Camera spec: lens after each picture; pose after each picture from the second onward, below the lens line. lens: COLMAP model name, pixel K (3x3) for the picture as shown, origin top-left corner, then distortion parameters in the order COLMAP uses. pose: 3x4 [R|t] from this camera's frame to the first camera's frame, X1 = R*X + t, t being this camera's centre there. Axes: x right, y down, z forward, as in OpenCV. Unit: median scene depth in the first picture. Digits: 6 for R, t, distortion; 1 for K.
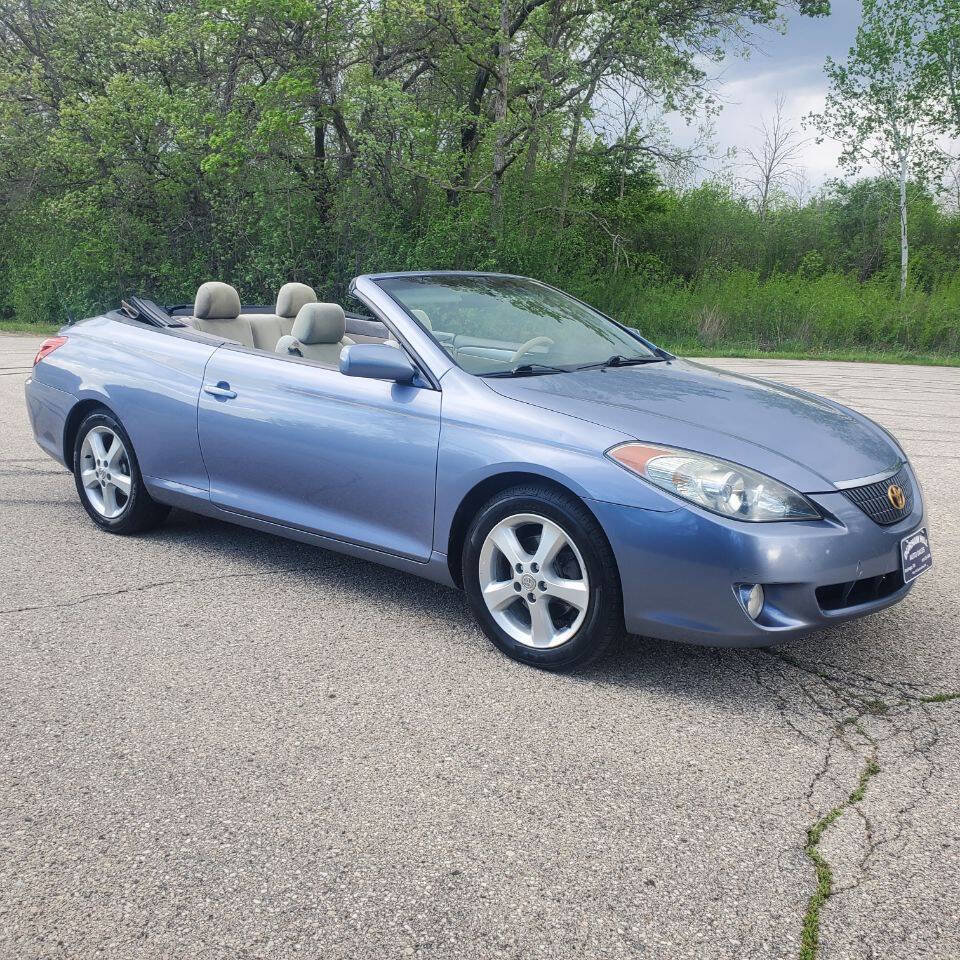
lens RADIAL K [[988.2, 0, 480.8], [0, 988.2, 473.4], [0, 0, 1]] dist [0.005878, -0.007359]
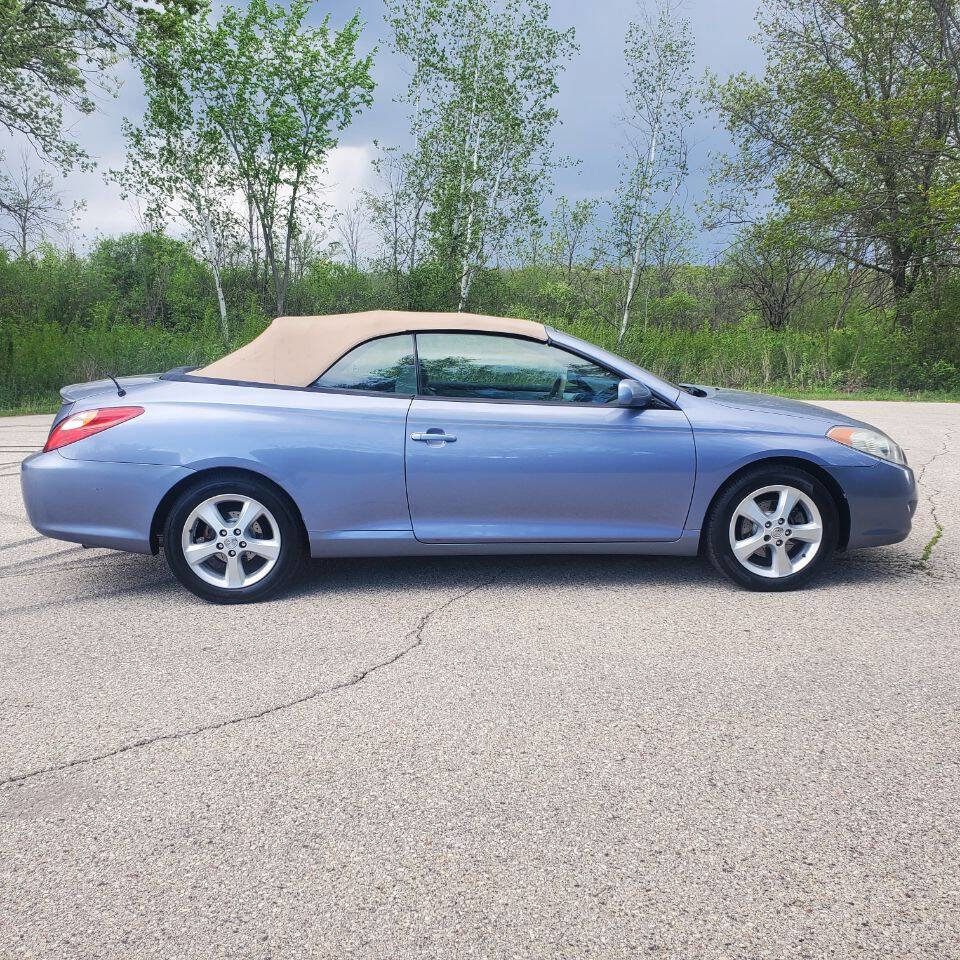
lens RADIAL K [[990.4, 0, 480.0], [0, 990.4, 480.0], [0, 0, 1]] dist [-0.008338, 0.022304]
pose [[0.767469, -0.132718, 0.627198, -0.927029], [0.156834, 0.987478, 0.017045, -0.045860], [-0.621606, 0.085285, 0.778674, 0.105282]]
